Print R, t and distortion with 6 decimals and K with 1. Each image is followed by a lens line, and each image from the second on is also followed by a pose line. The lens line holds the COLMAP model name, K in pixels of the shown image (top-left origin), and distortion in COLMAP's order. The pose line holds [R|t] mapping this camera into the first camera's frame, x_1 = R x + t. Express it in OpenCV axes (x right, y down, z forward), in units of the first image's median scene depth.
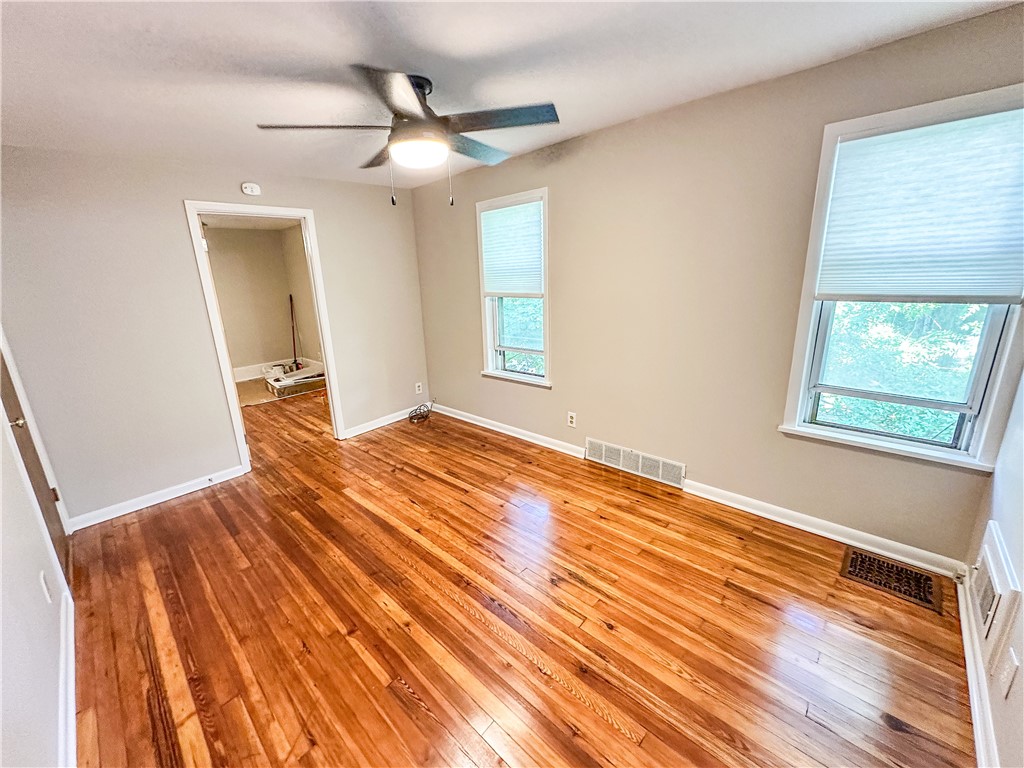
lens RADIAL K [[409.5, 0, 512.7], [0, 409.5, 385.0], [0, 0, 1]] dist [-0.000284, -0.000217]
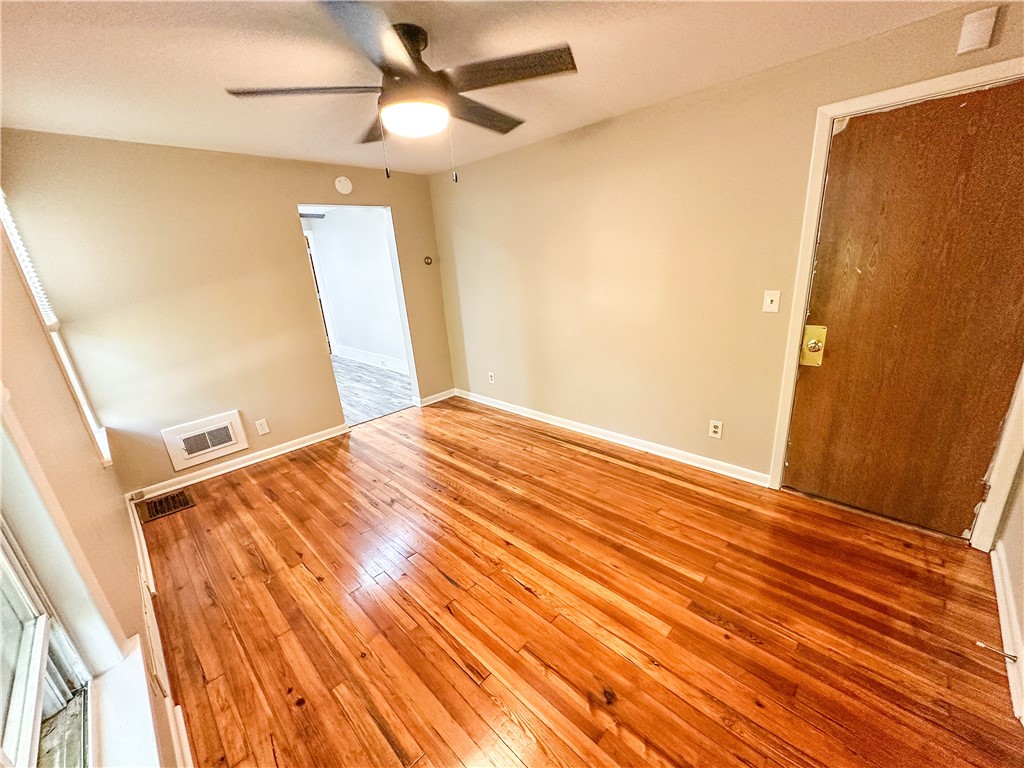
lens RADIAL K [[409.5, 0, 512.1], [0, 409.5, 387.3], [0, 0, 1]] dist [-0.000284, -0.000217]
pose [[-0.993493, 0.100383, 0.053806, -0.327231], [0.113495, 0.833019, 0.541479, -0.416720], [0.009534, 0.544062, -0.838991, 1.584252]]
